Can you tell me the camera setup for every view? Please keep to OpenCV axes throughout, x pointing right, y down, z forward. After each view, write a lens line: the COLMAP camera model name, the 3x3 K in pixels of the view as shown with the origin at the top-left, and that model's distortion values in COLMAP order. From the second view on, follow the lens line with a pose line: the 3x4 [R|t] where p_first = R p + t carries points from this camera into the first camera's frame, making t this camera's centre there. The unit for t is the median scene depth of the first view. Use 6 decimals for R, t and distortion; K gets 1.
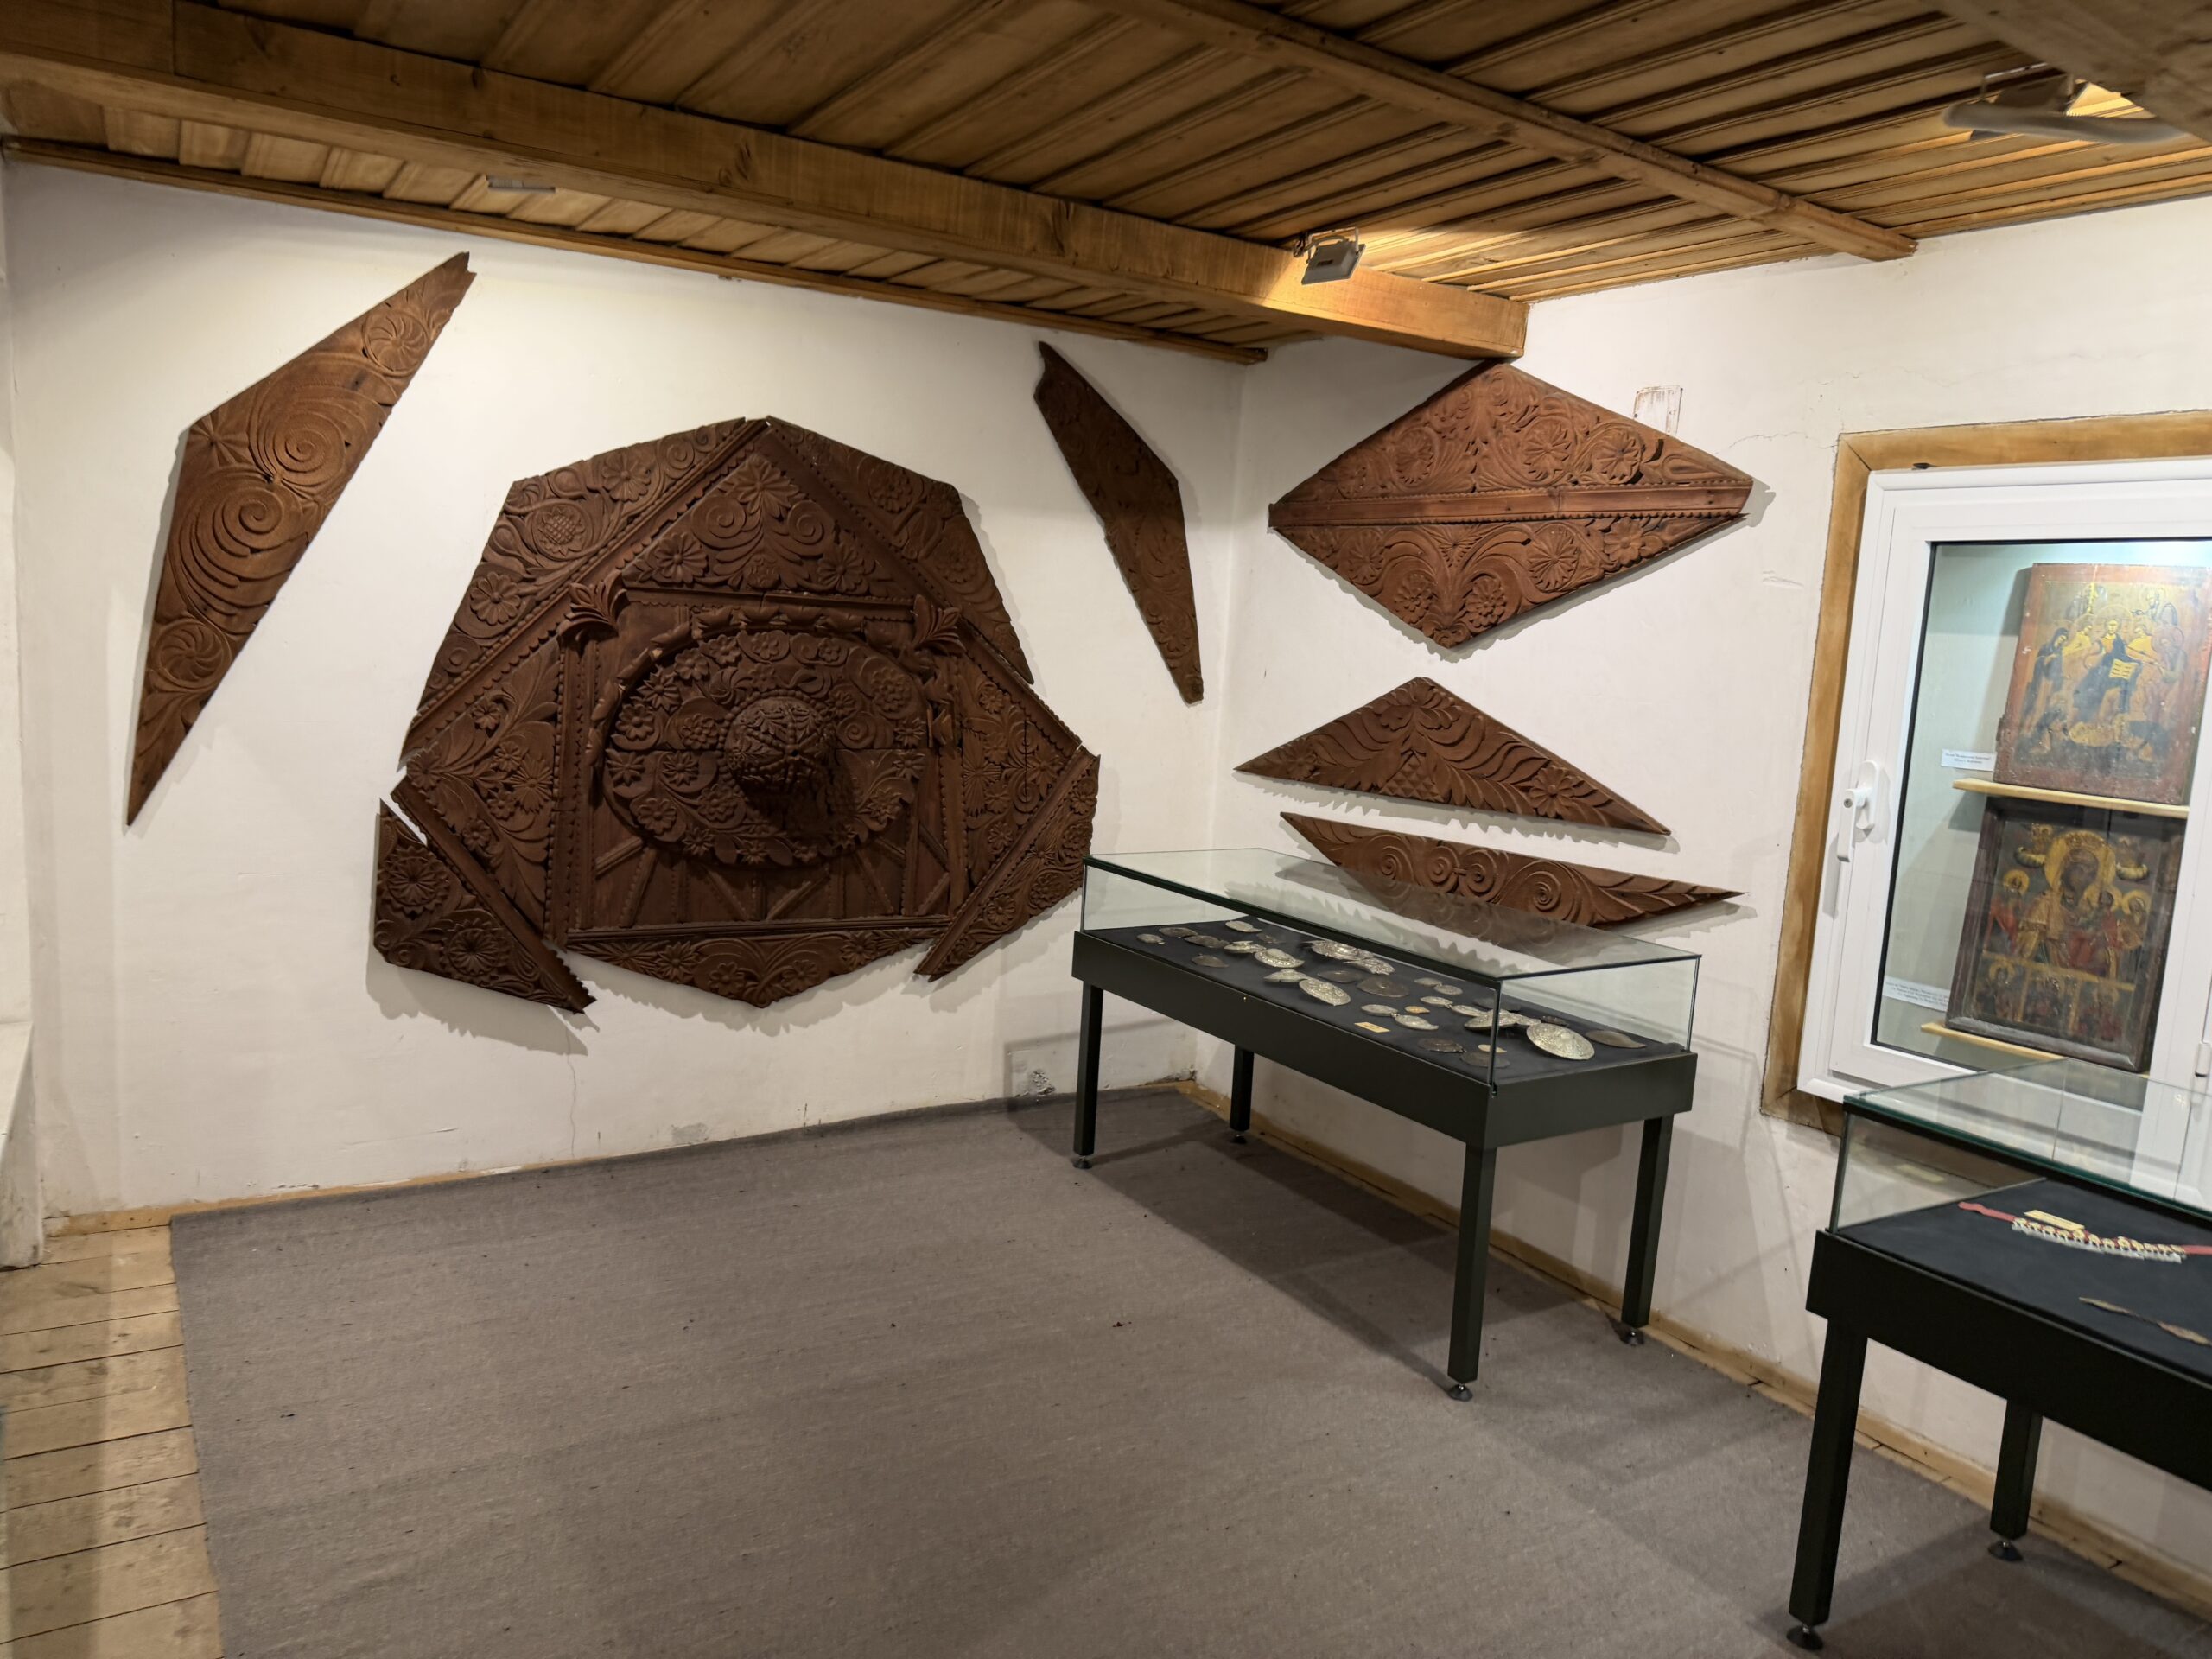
lens RADIAL K [[1556.5, 0, 1114.2], [0, 1556.5, 835.5], [0, 0, 1]] dist [0.008517, -0.013618]
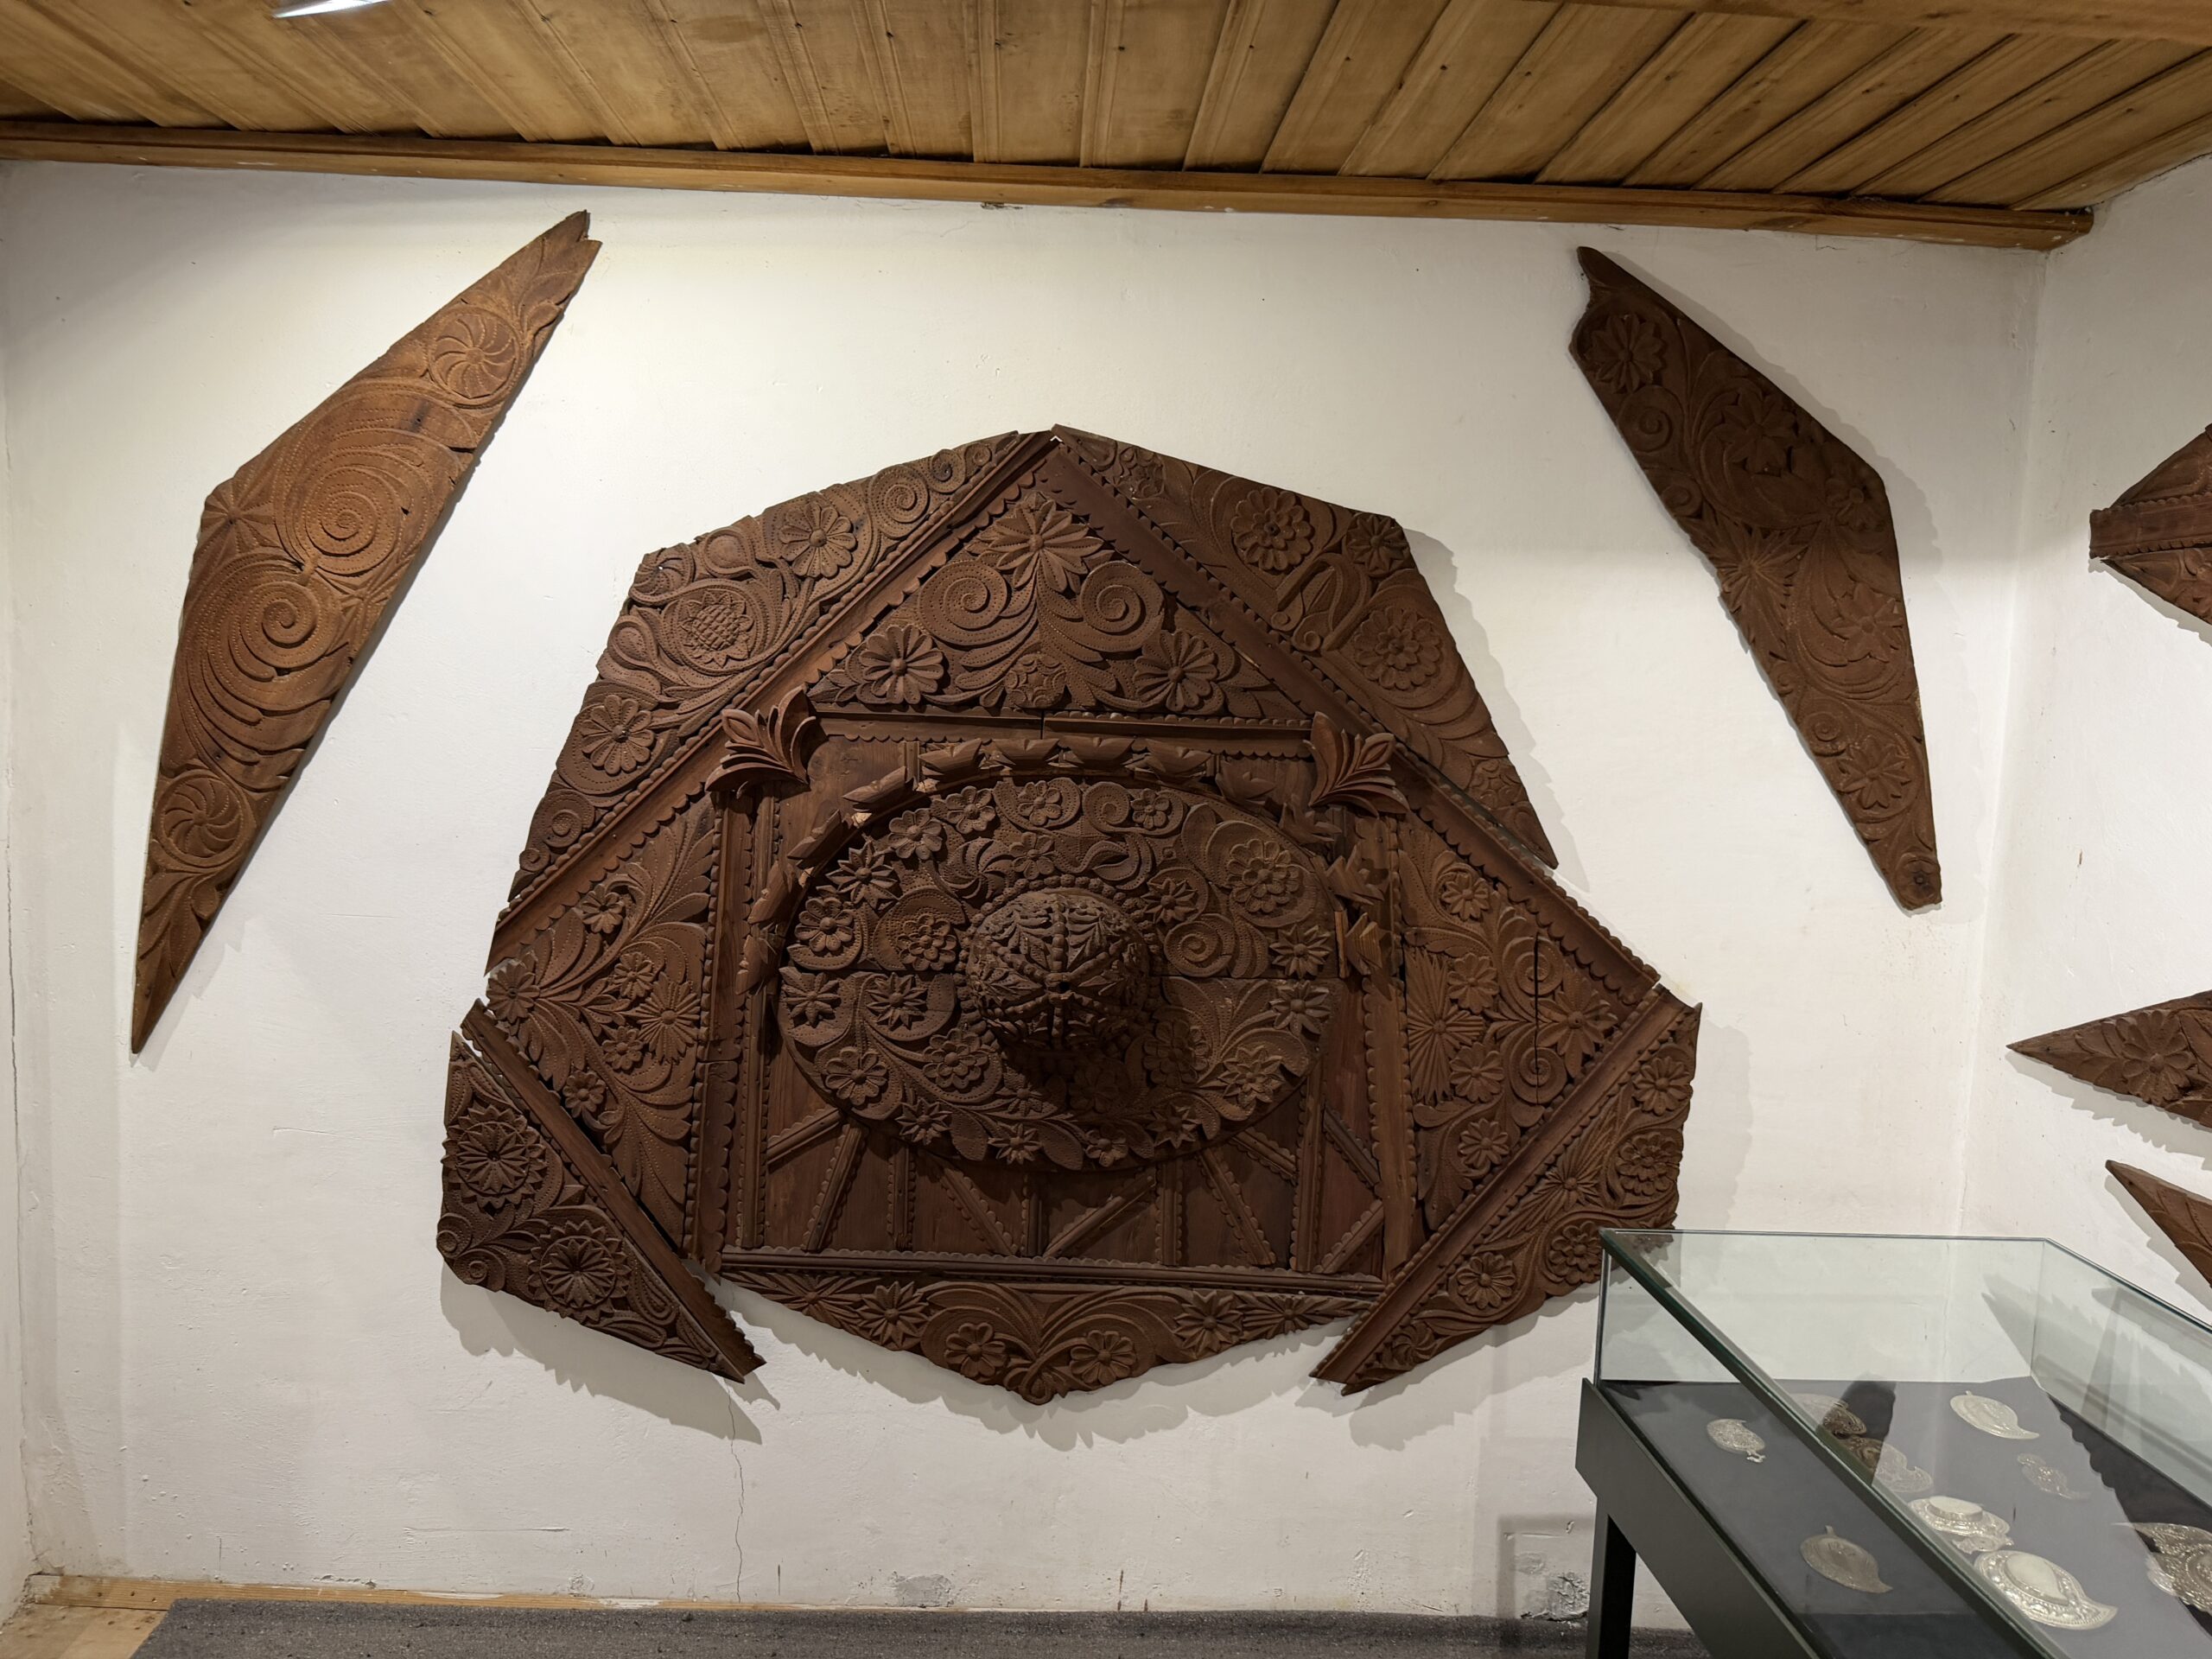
lens RADIAL K [[1537.2, 0, 1031.6], [0, 1537.2, 824.0], [0, 0, 1]] dist [0.111832, -0.170616]
pose [[0.854474, 0.014576, -0.519290, 0.090812], [-0.056610, 0.996266, -0.065184, -0.082966], [0.516401, 0.085095, 0.852109, 0.544426]]
